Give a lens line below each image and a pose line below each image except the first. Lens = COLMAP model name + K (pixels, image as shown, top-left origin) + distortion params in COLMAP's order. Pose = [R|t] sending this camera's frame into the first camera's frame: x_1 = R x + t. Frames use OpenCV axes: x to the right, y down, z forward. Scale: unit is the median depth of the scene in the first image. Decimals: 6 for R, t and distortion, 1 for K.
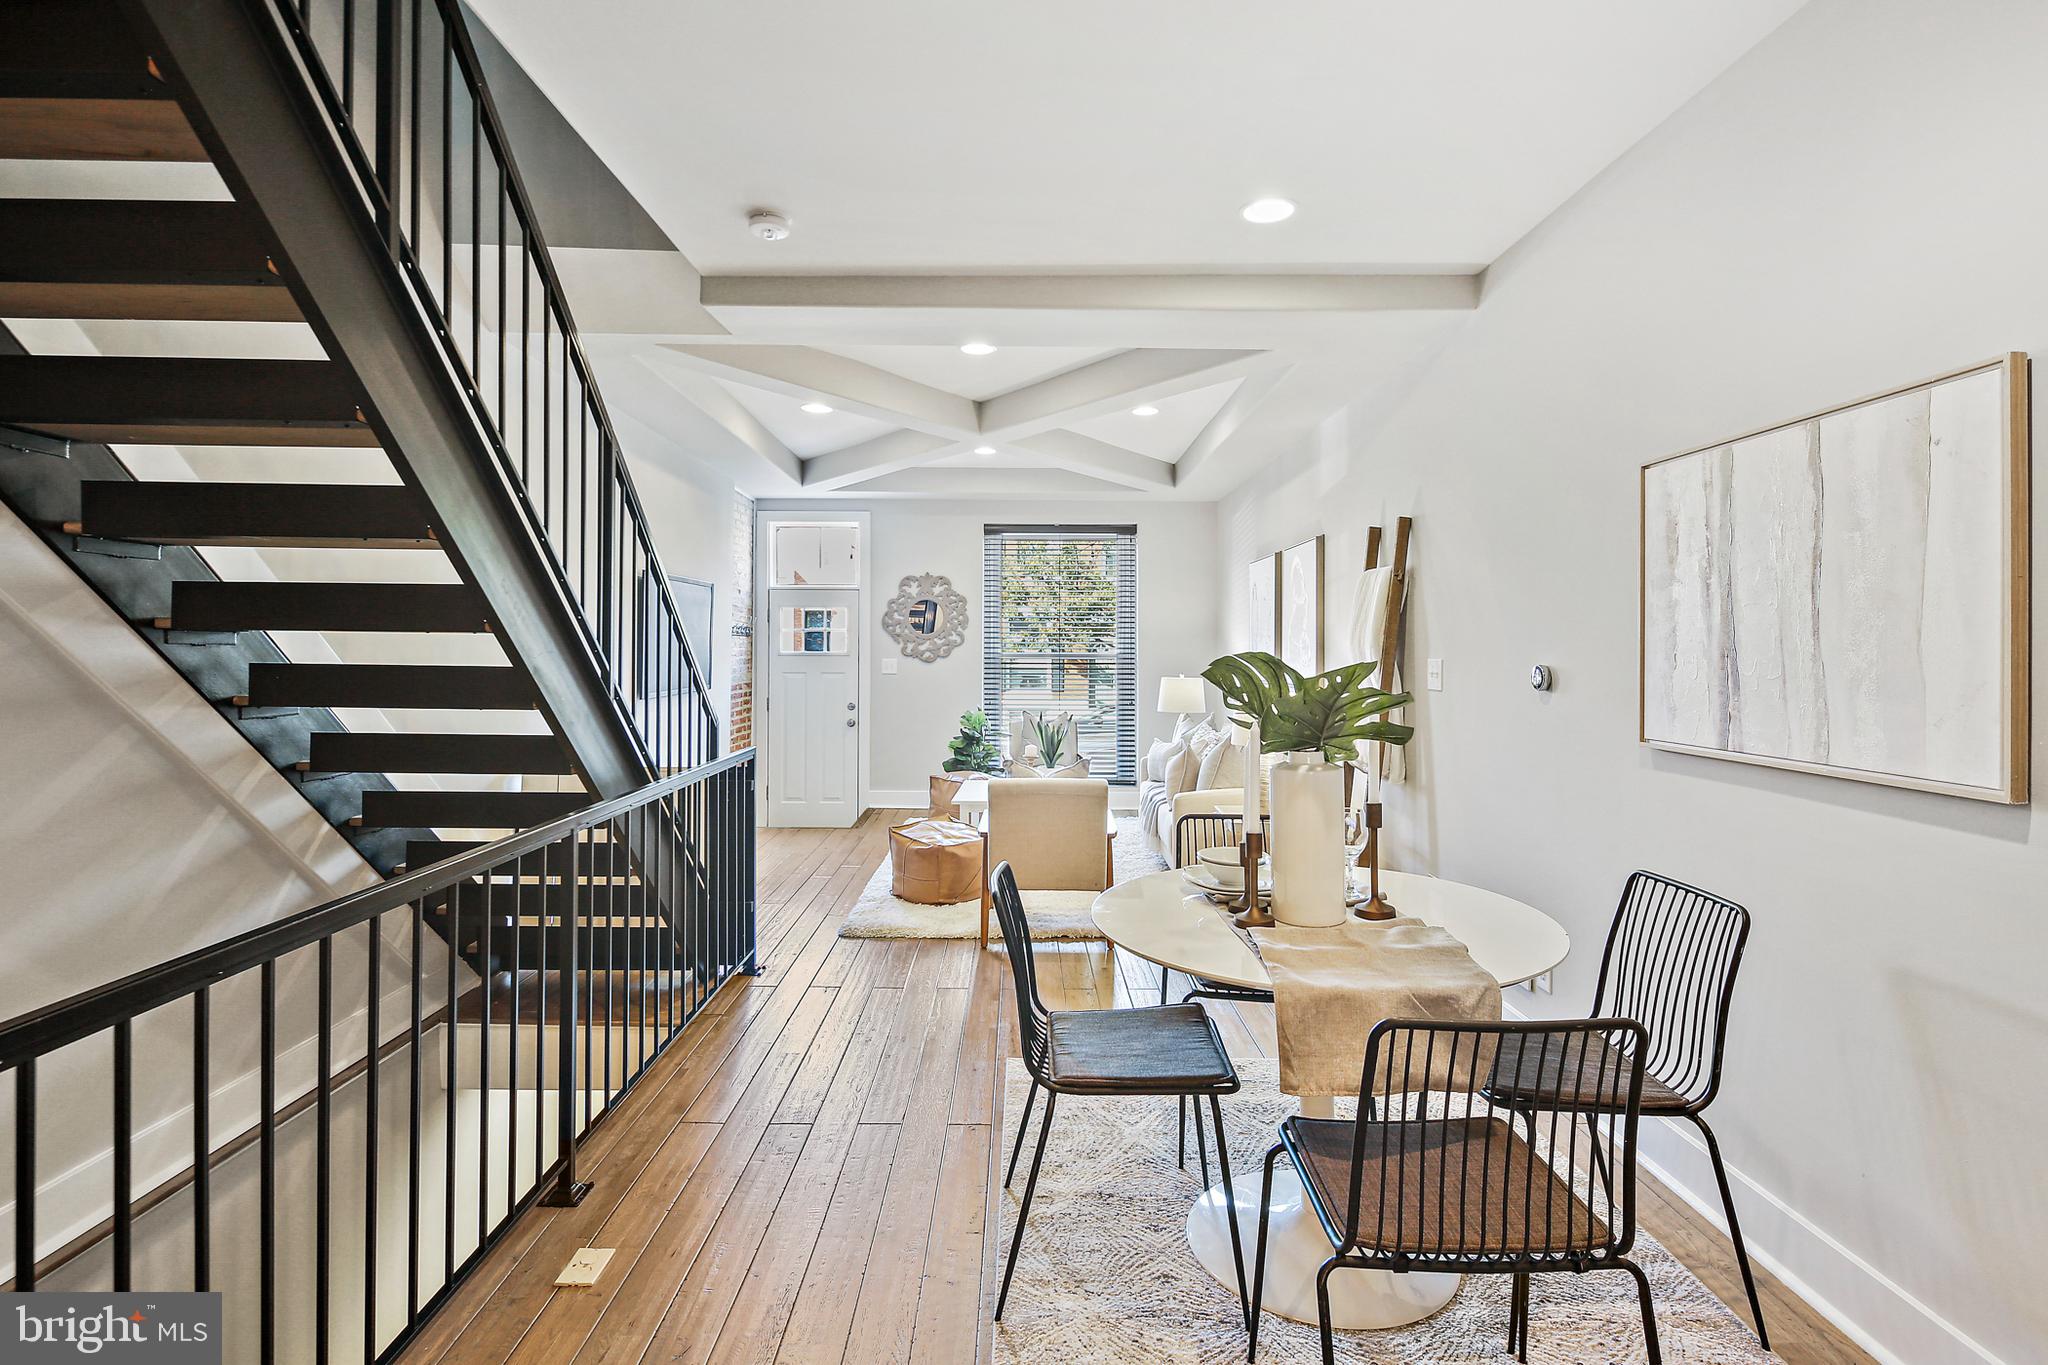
lens RADIAL K [[997.0, 0, 1018.2], [0, 997.0, 646.2], [0, 0, 1]] dist [-0.001410, -0.002779]
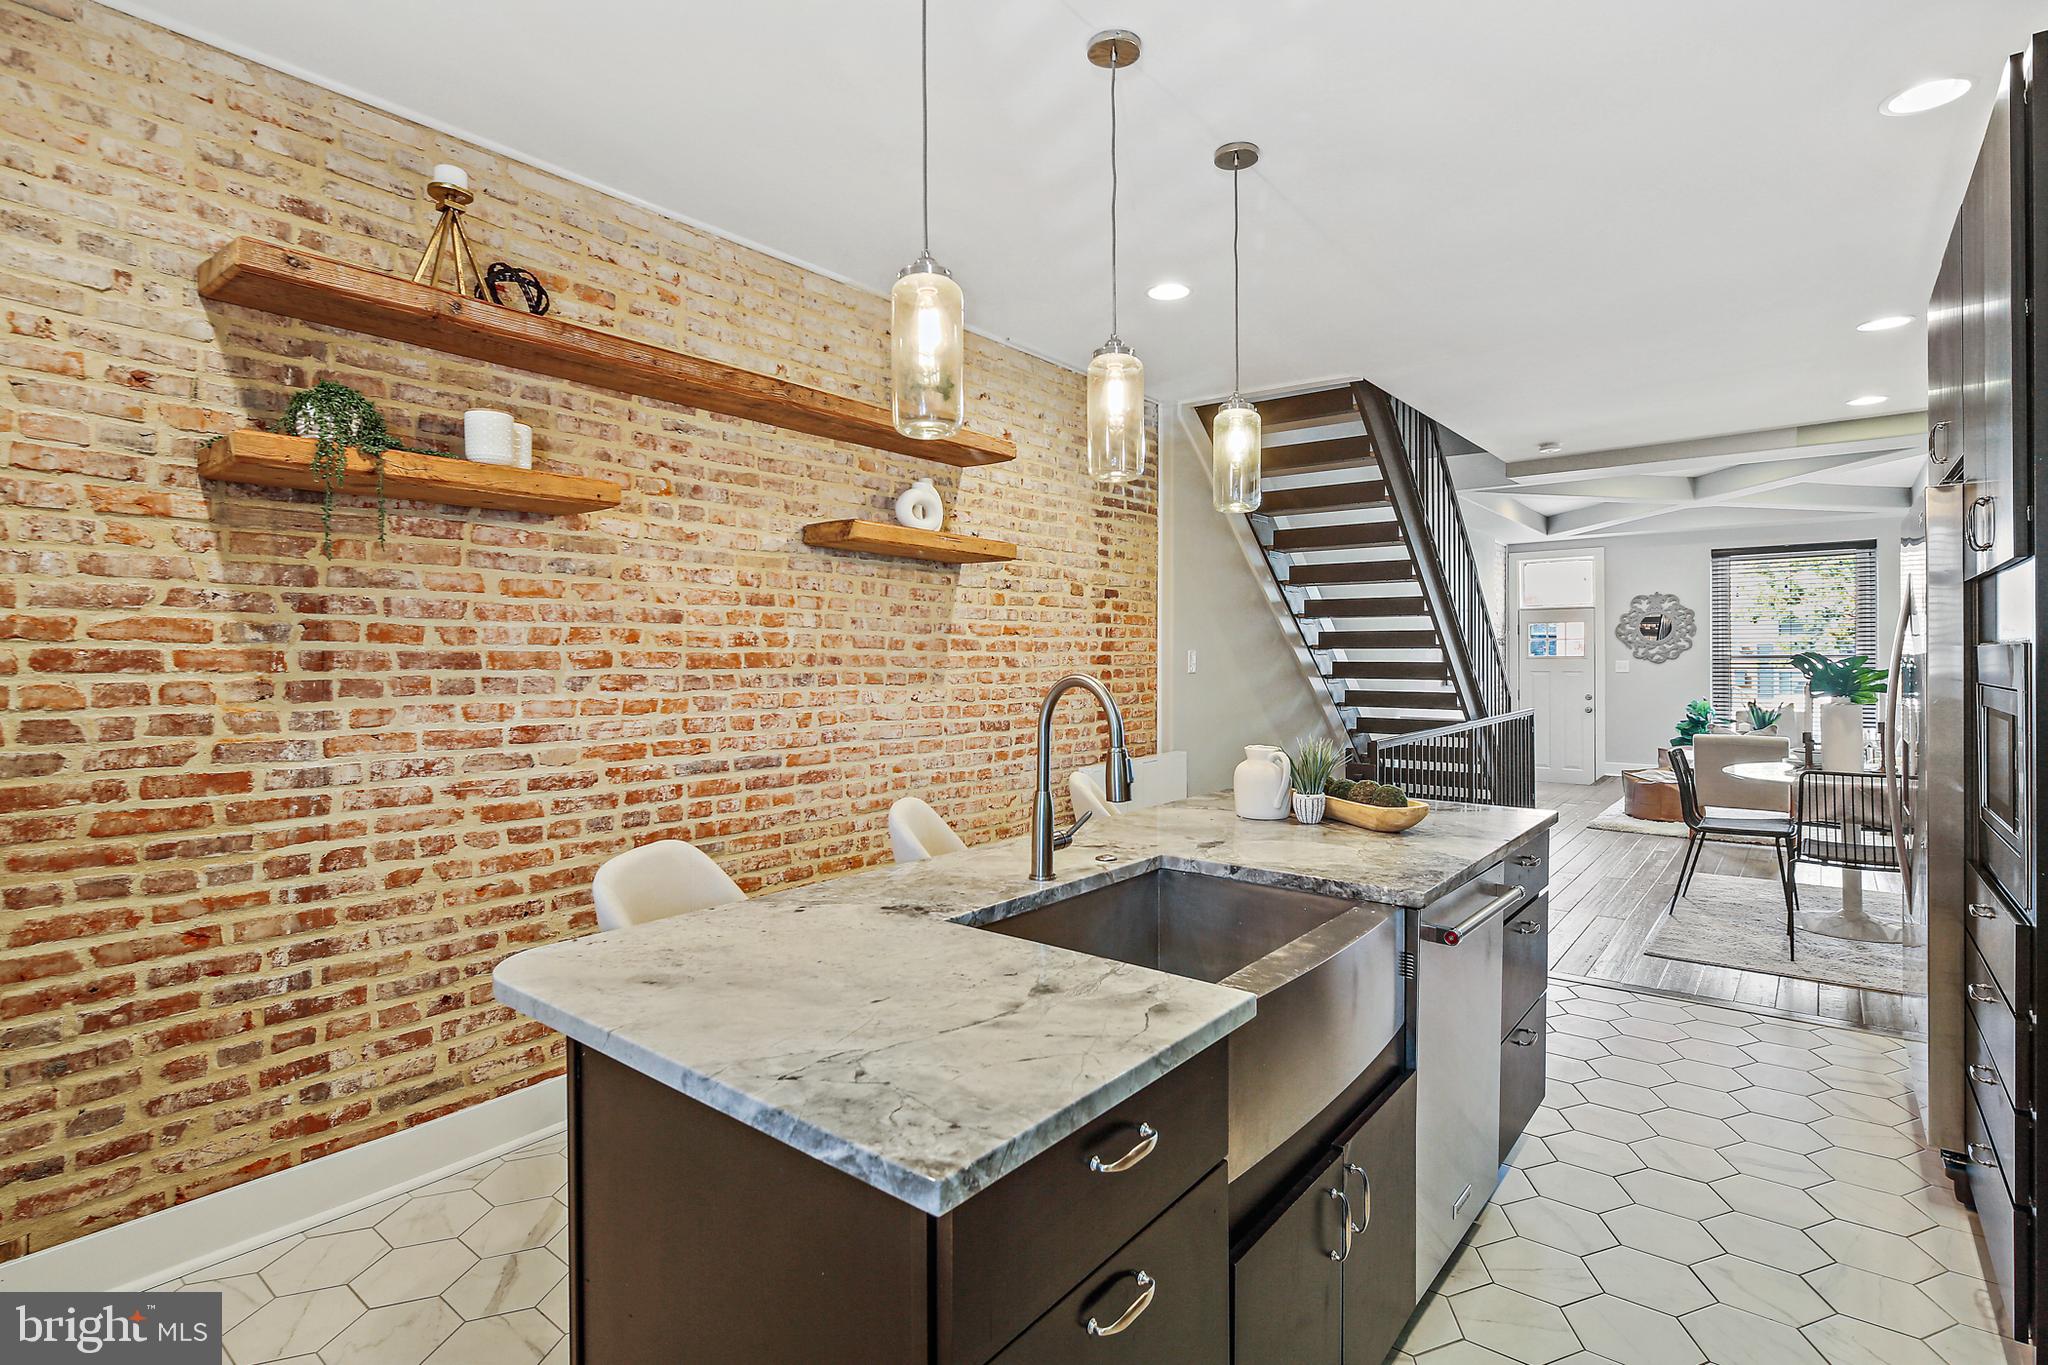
lens RADIAL K [[997.0, 0, 1011.2], [0, 997.0, 665.1], [0, 0, 1]] dist [-0.001410, -0.002779]
pose [[0.776575, -0.005552, -0.630000, 0.201467], [0.012890, 0.999892, 0.007077, -0.003364], [0.629893, -0.013617, 0.776563, -1.462278]]
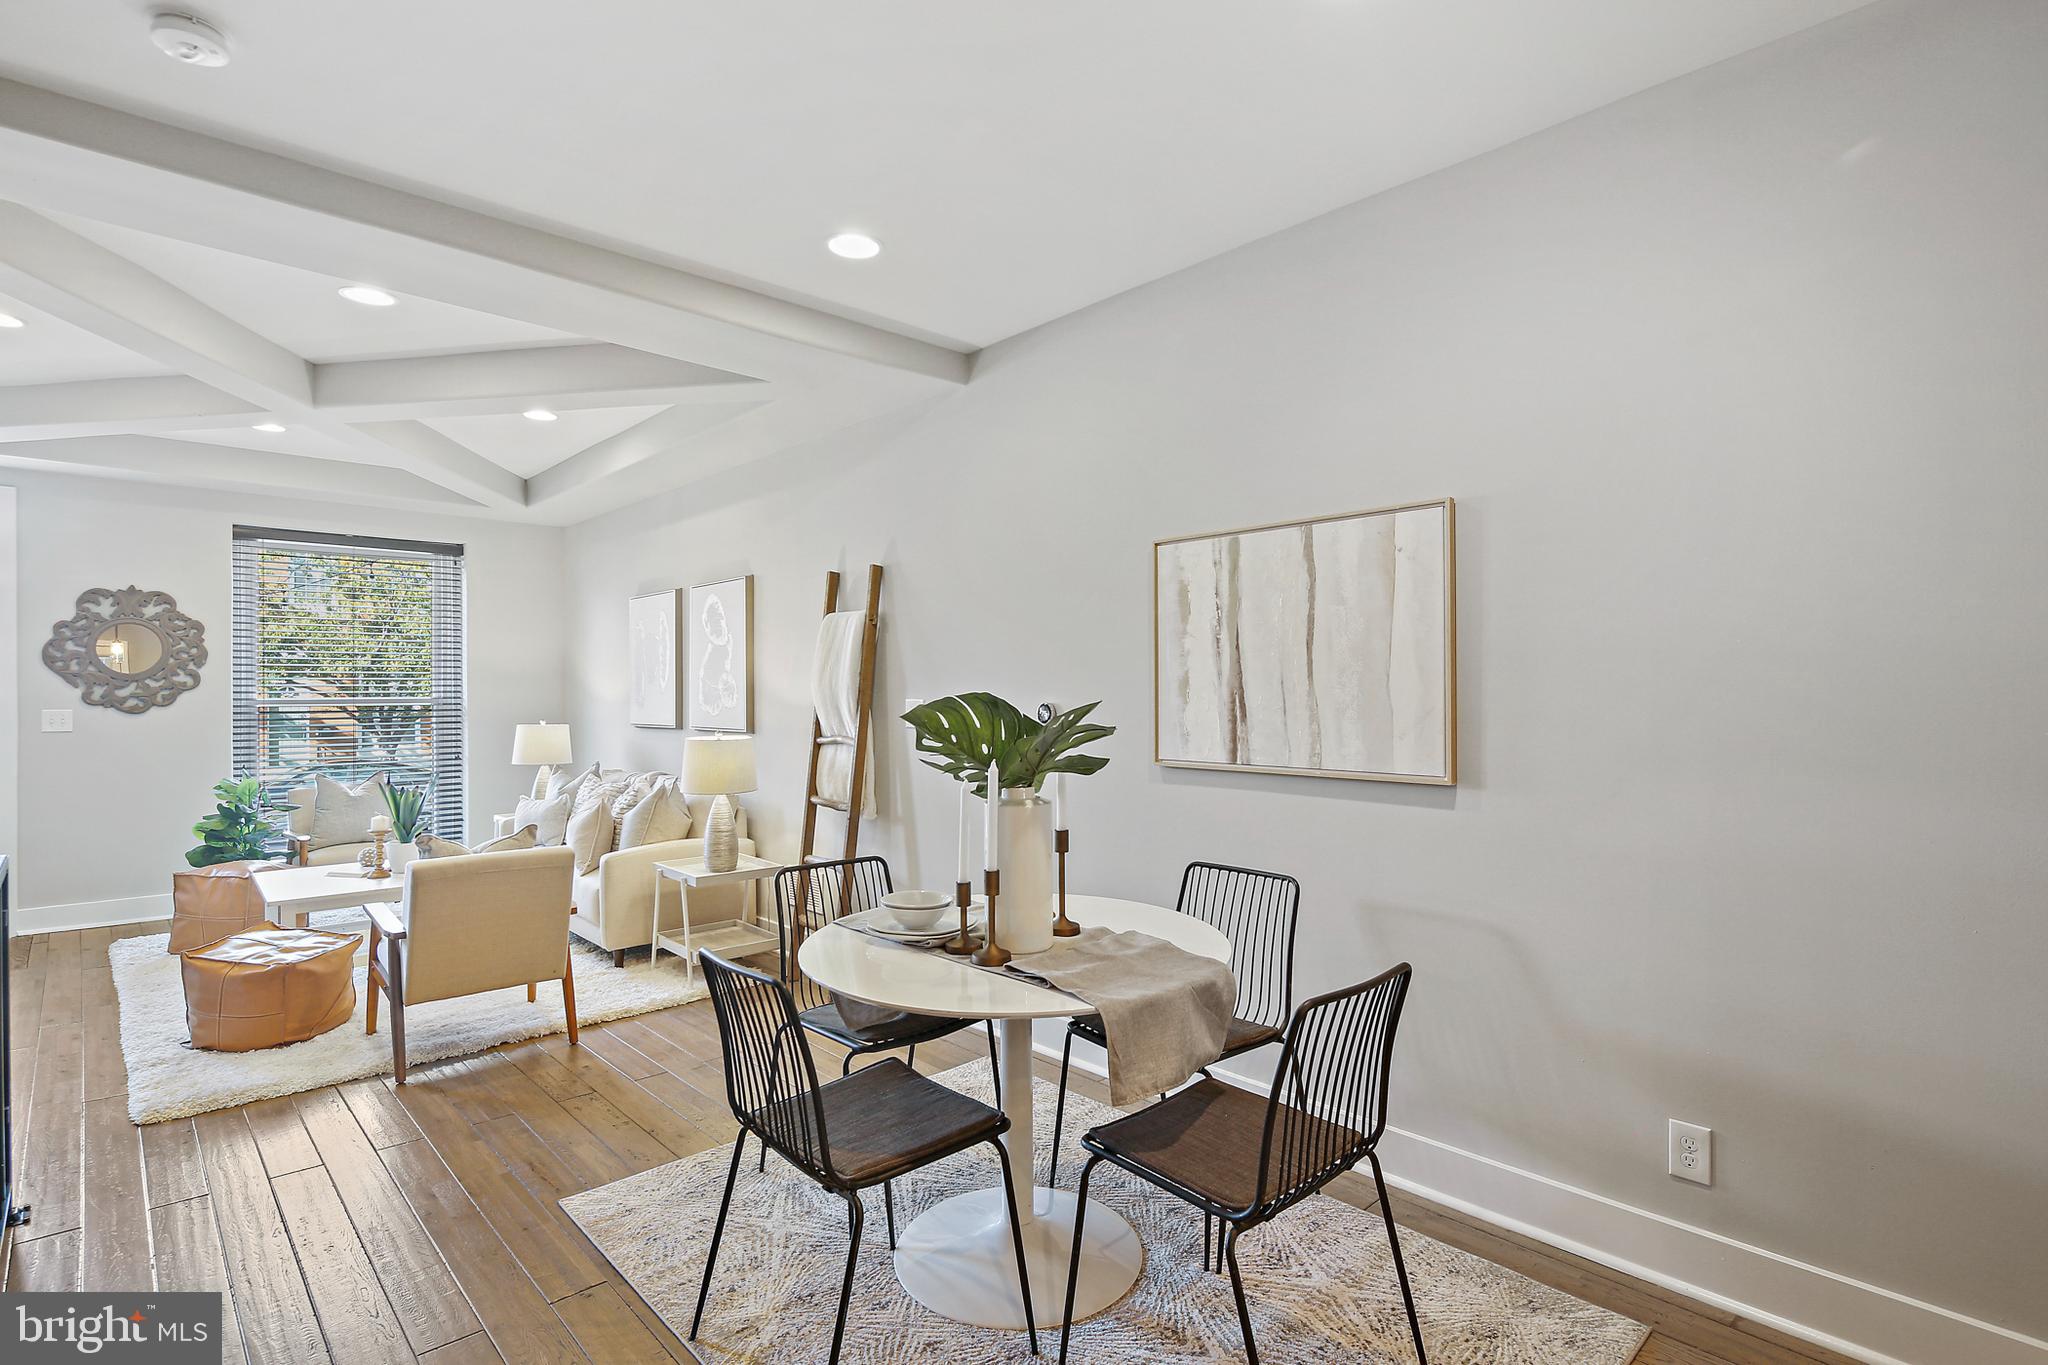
lens RADIAL K [[997.0, 0, 1026.5], [0, 997.0, 690.5], [0, 0, 1]] dist [-0.001410, -0.002779]
pose [[0.727235, -0.005948, 0.686363, -0.339695], [0.004402, 0.999982, 0.004001, -0.000249], [-0.686375, 0.000112, 0.727248, 0.185948]]
